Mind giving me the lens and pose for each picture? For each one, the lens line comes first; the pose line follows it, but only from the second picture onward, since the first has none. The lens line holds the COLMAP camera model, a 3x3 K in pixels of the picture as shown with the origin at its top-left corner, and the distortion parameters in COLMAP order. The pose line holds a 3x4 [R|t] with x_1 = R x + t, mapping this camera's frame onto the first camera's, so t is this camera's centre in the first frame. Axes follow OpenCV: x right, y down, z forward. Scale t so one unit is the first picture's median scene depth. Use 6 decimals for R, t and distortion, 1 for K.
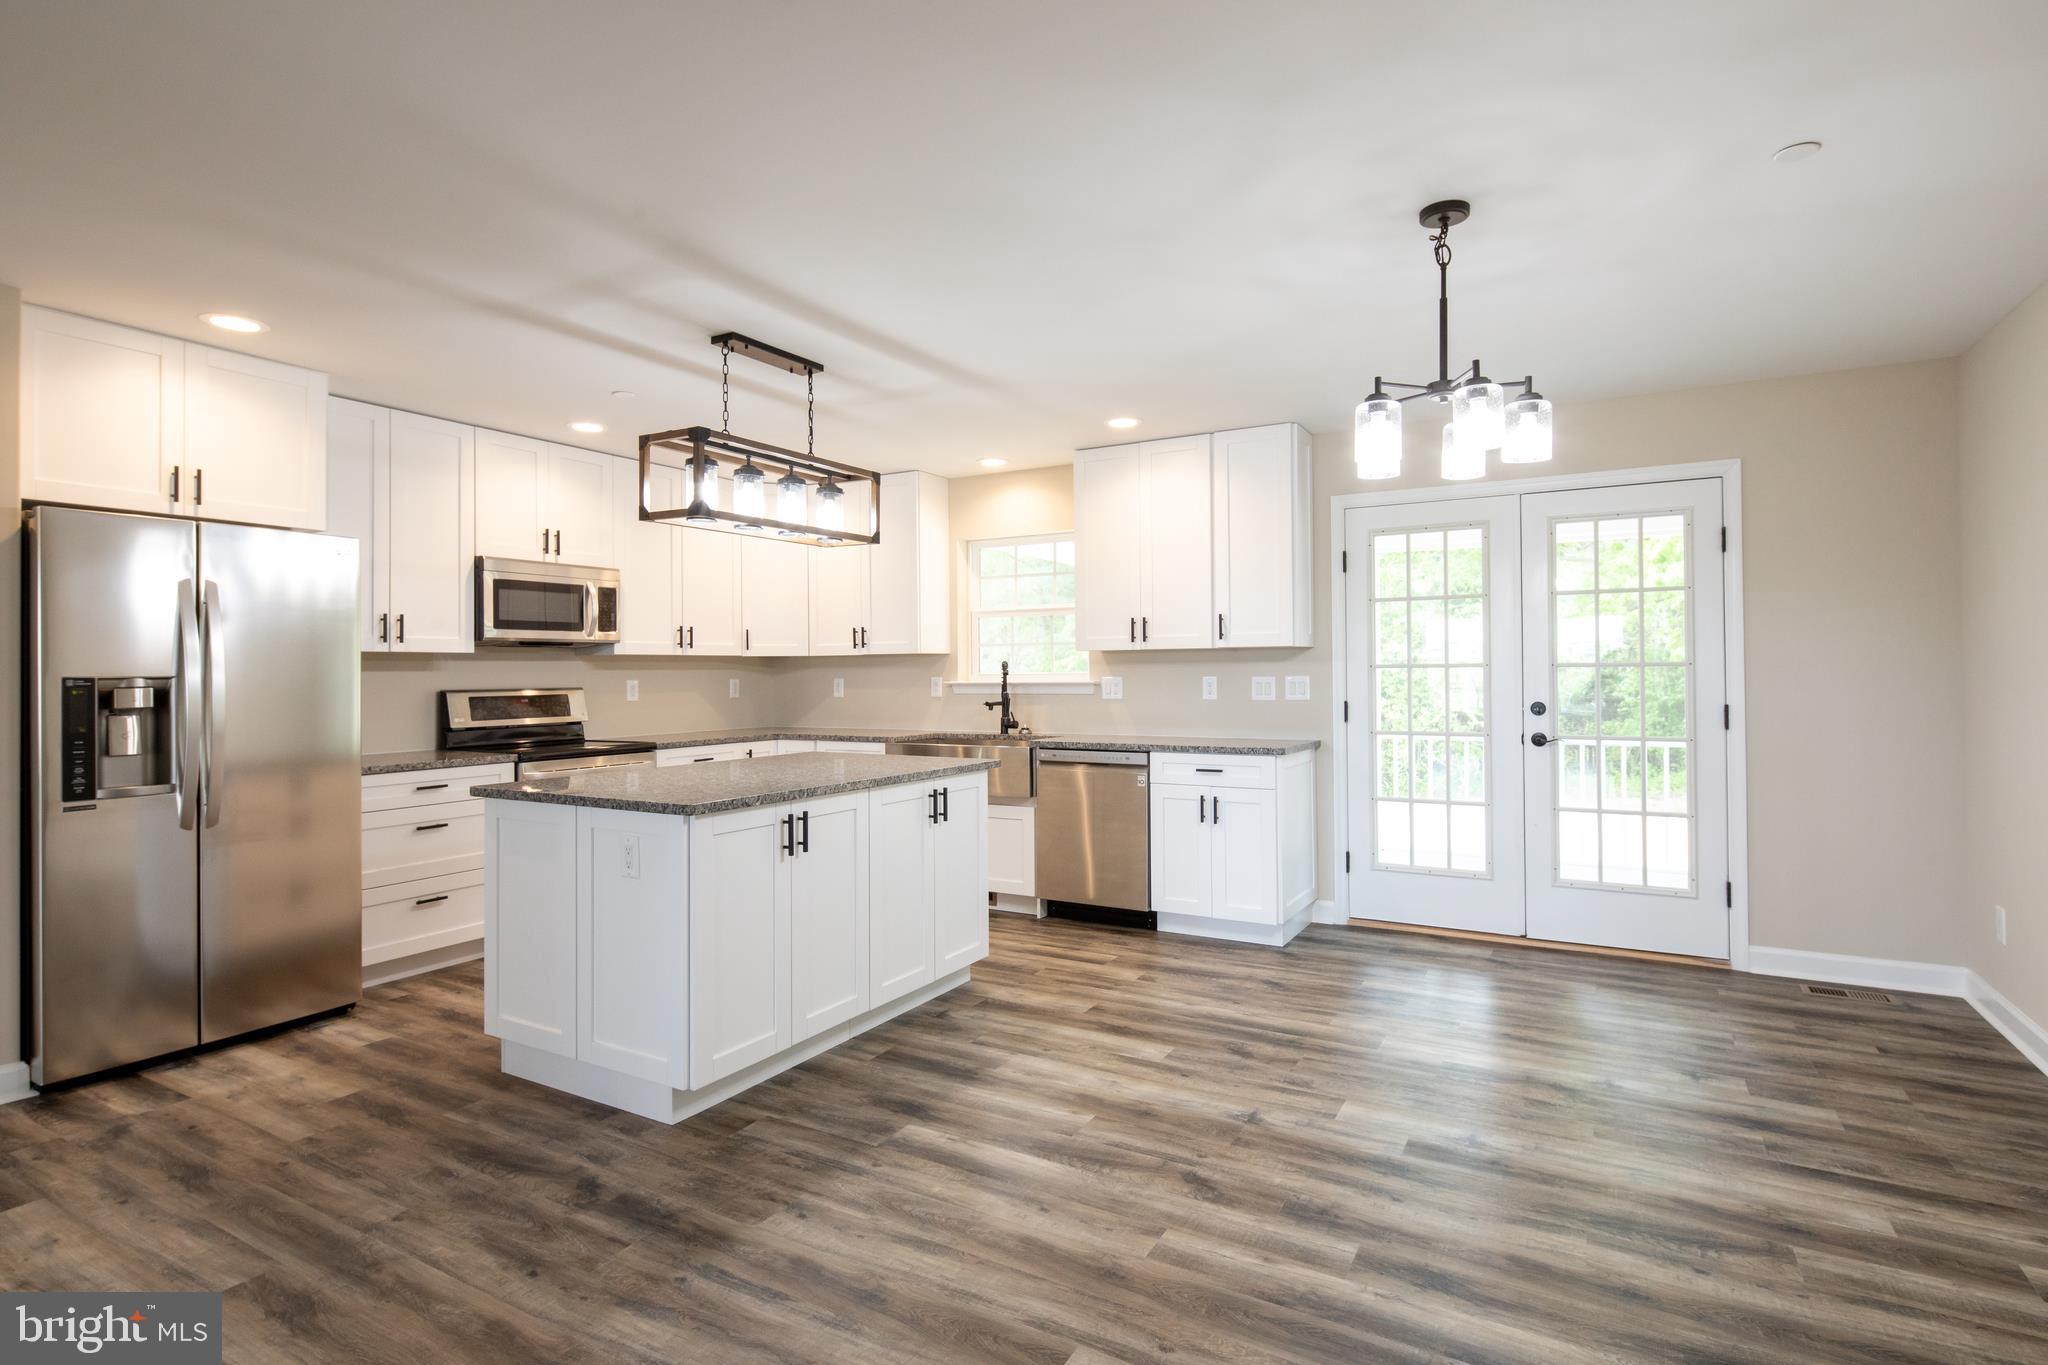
lens RADIAL K [[1013.8, 0, 1025.7], [0, 1013.8, 665.0], [0, 0, 1]] dist [0.004245, -0.004696]
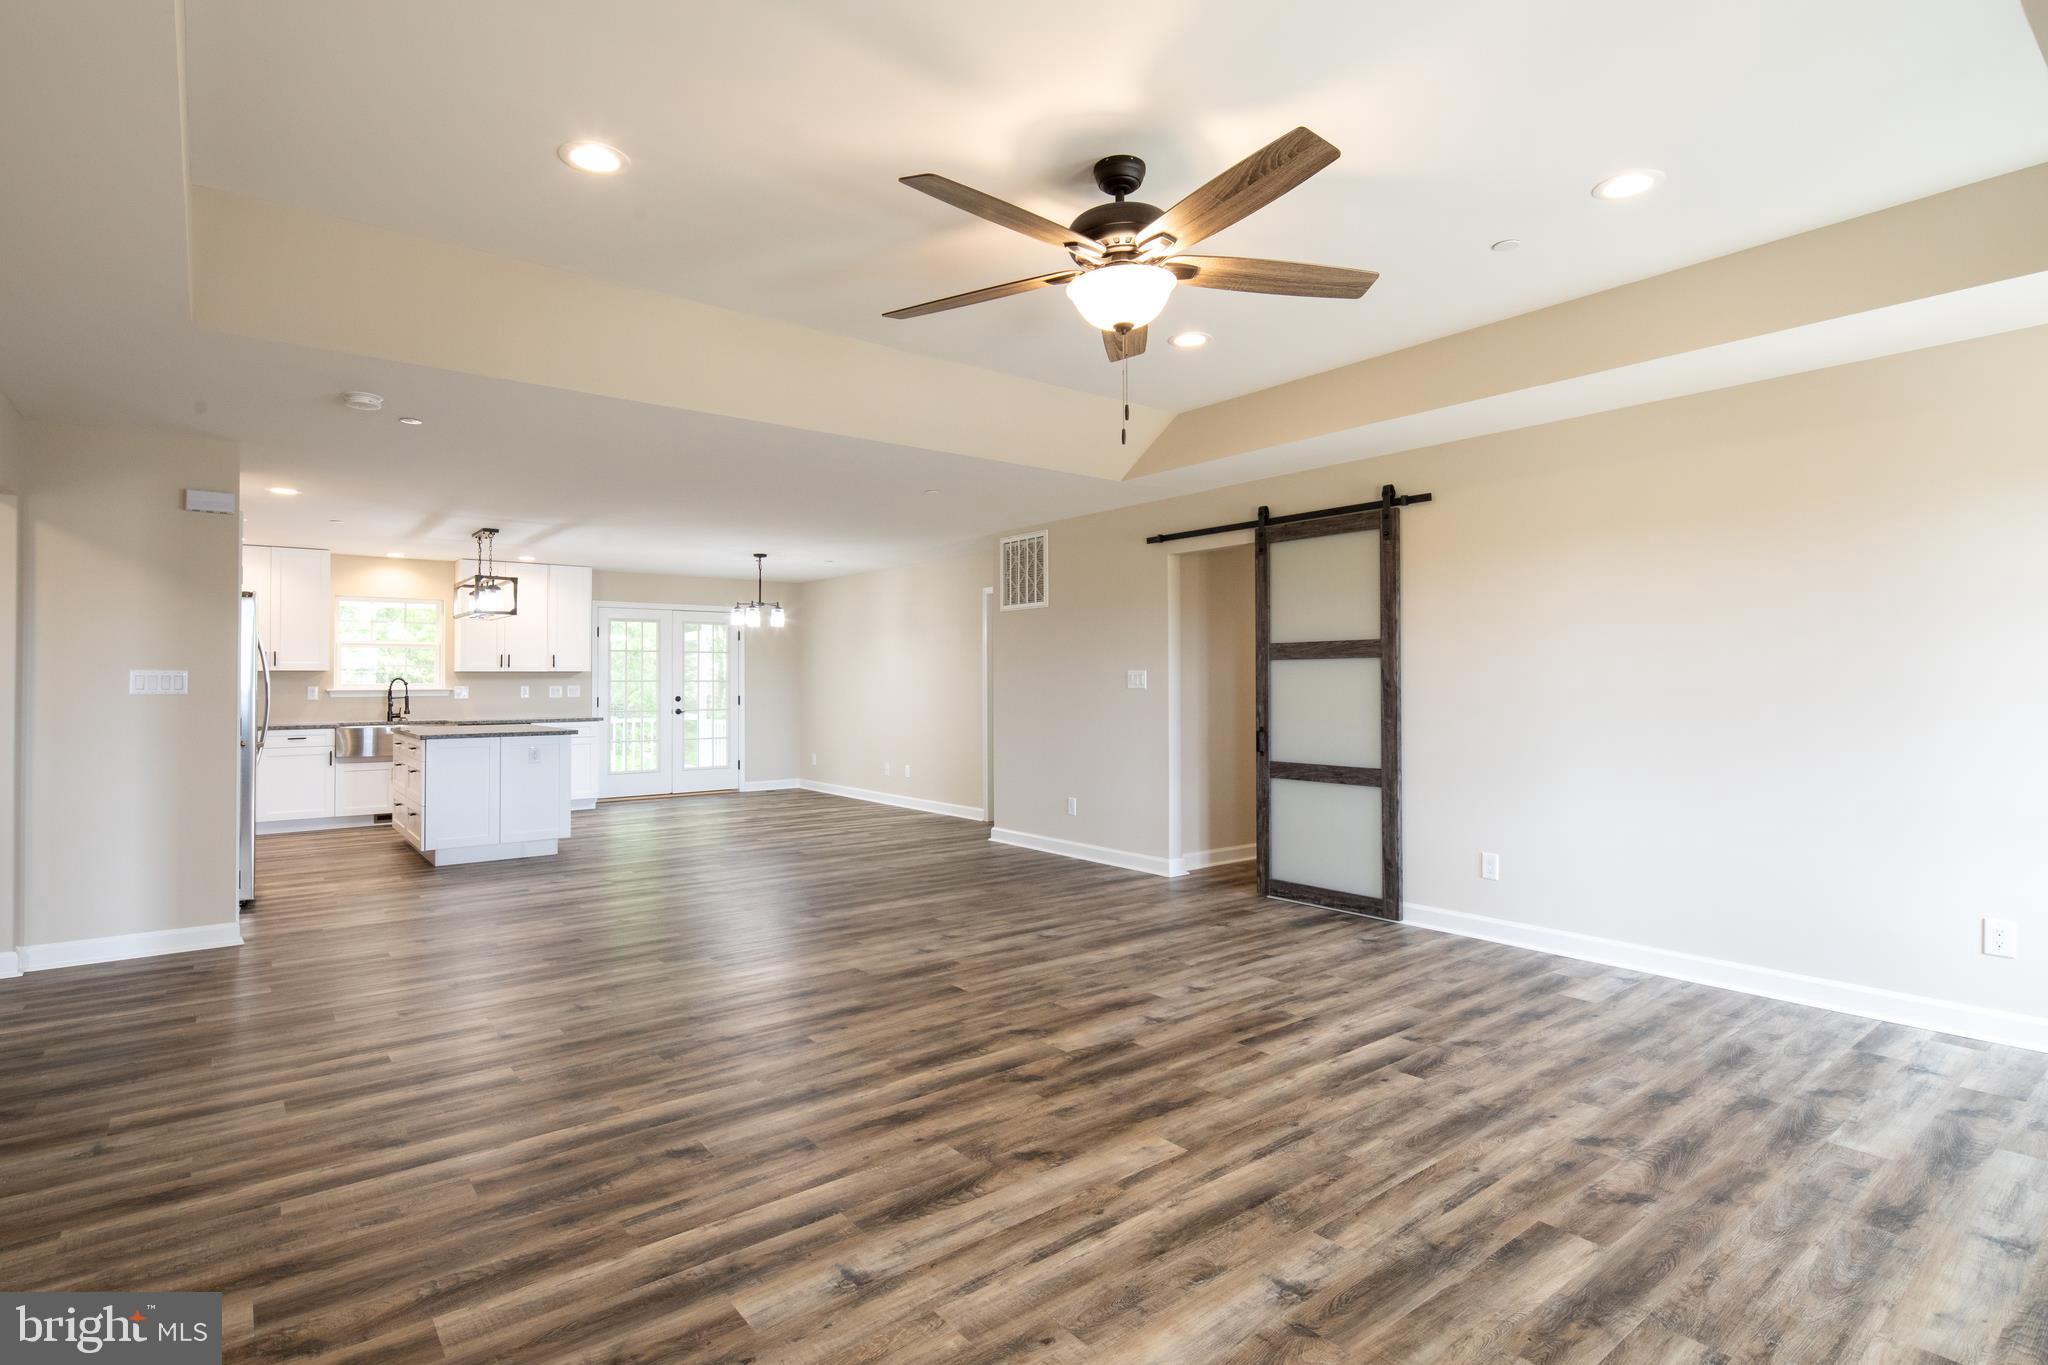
lens RADIAL K [[1013.8, 0, 1025.7], [0, 1013.8, 665.0], [0, 0, 1]] dist [0.004245, -0.004696]
pose [[0.370401, 0.021420, 0.928625, -1.693634], [-0.005679, 0.999768, -0.020796, 0.008799], [-0.928855, 0.002429, 0.370437, -0.793365]]
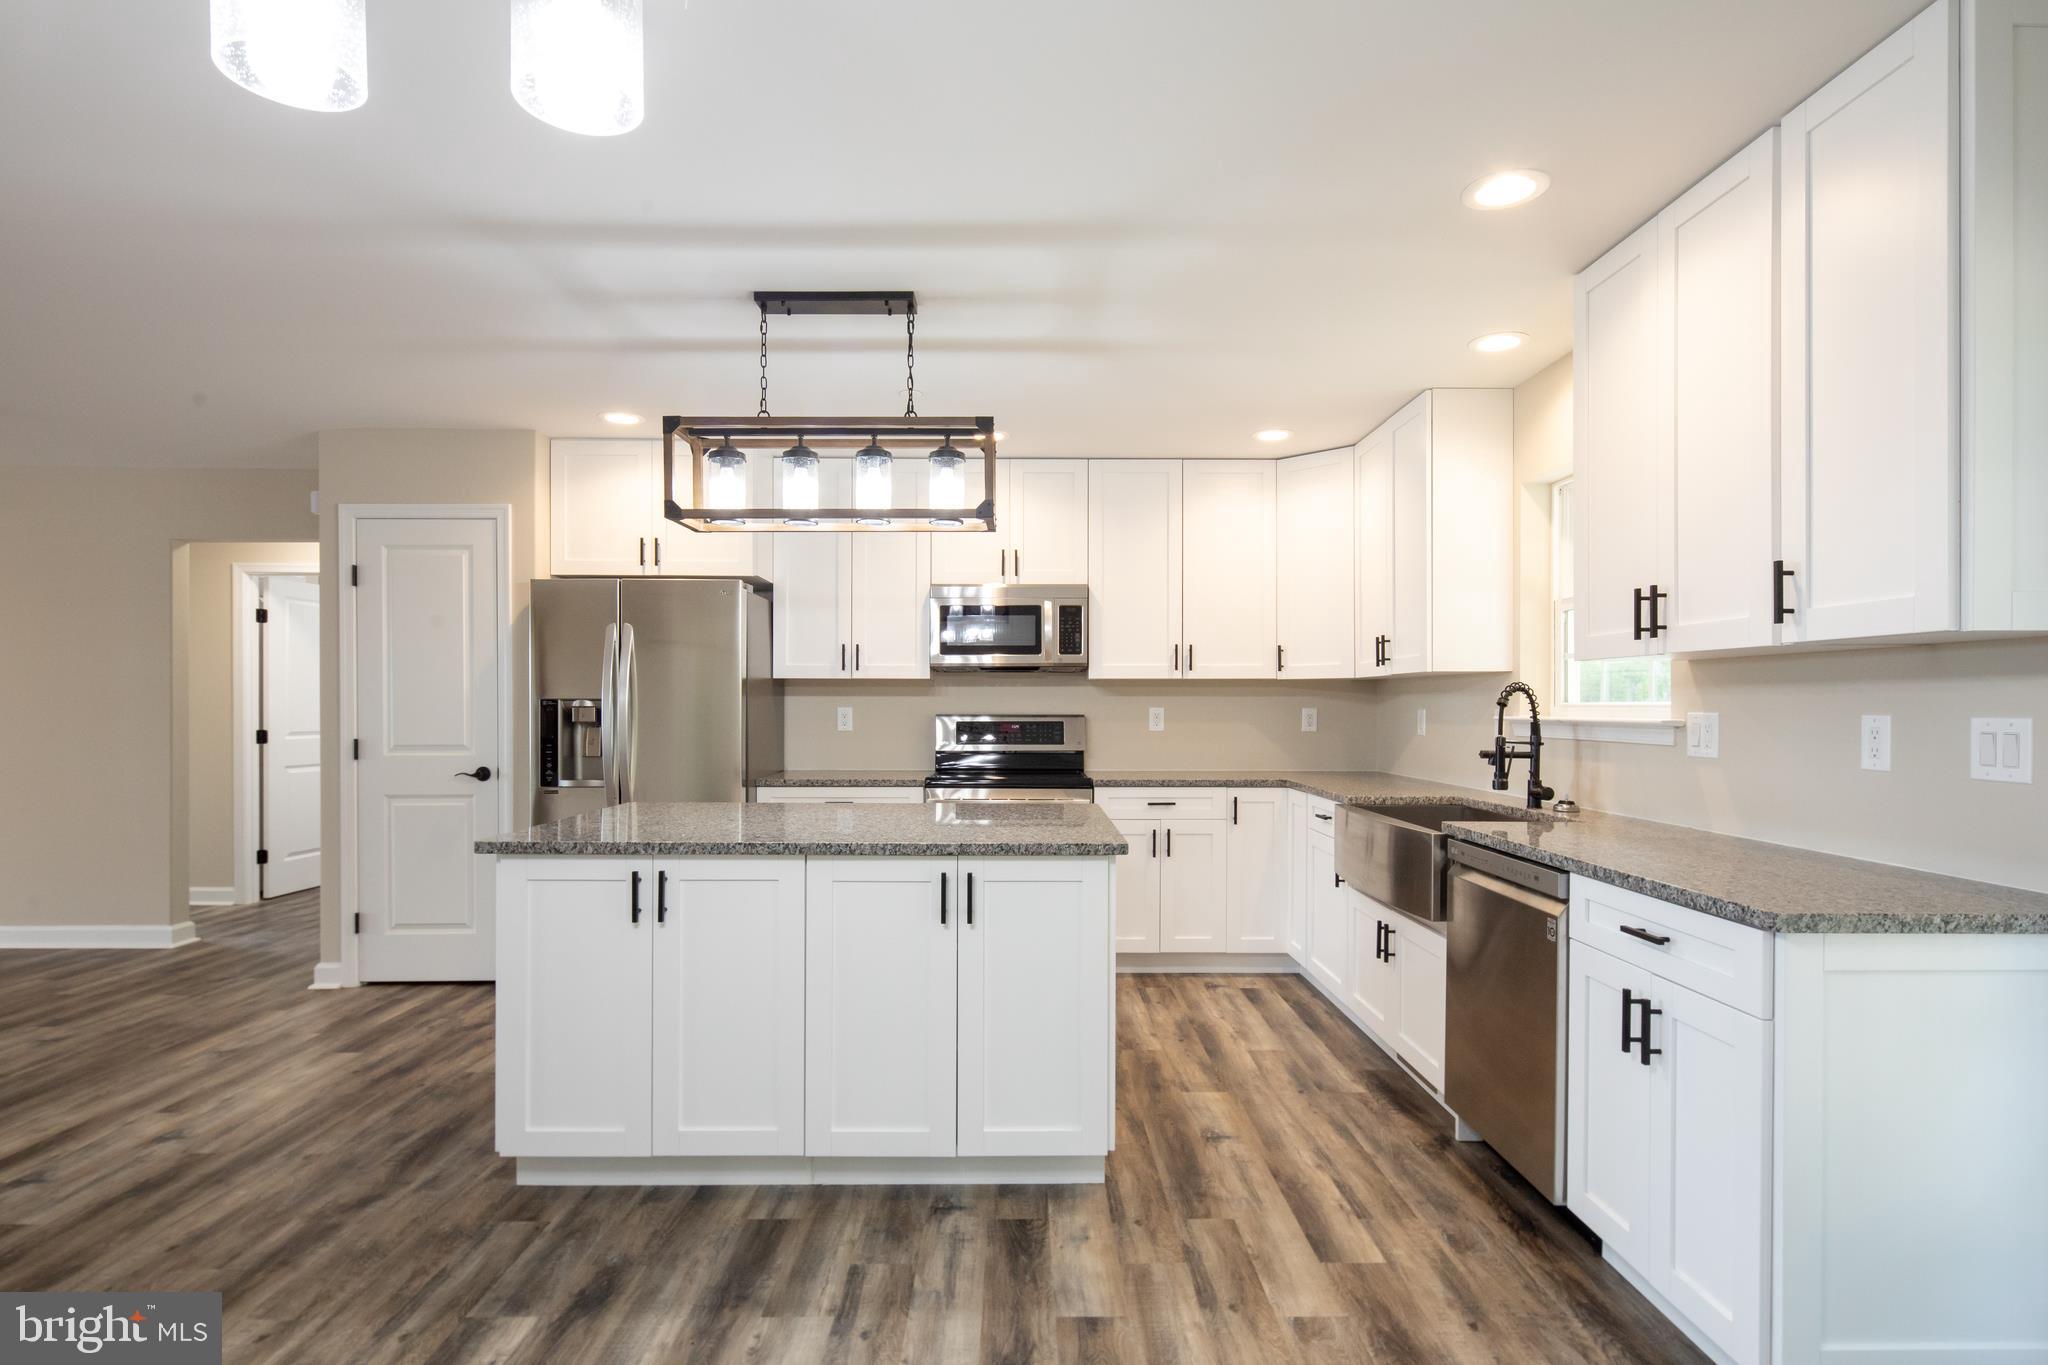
lens RADIAL K [[1031.7, 0, 1032.6], [0, 1031.7, 710.1], [0, 0, 1]] dist [0.001859, -0.001860]
pose [[0.510085, 0.014175, -0.860007, 0.500942], [0.000265, 0.999862, 0.016638, 0.003156], [0.860124, -0.008714, 0.510010, 0.667930]]
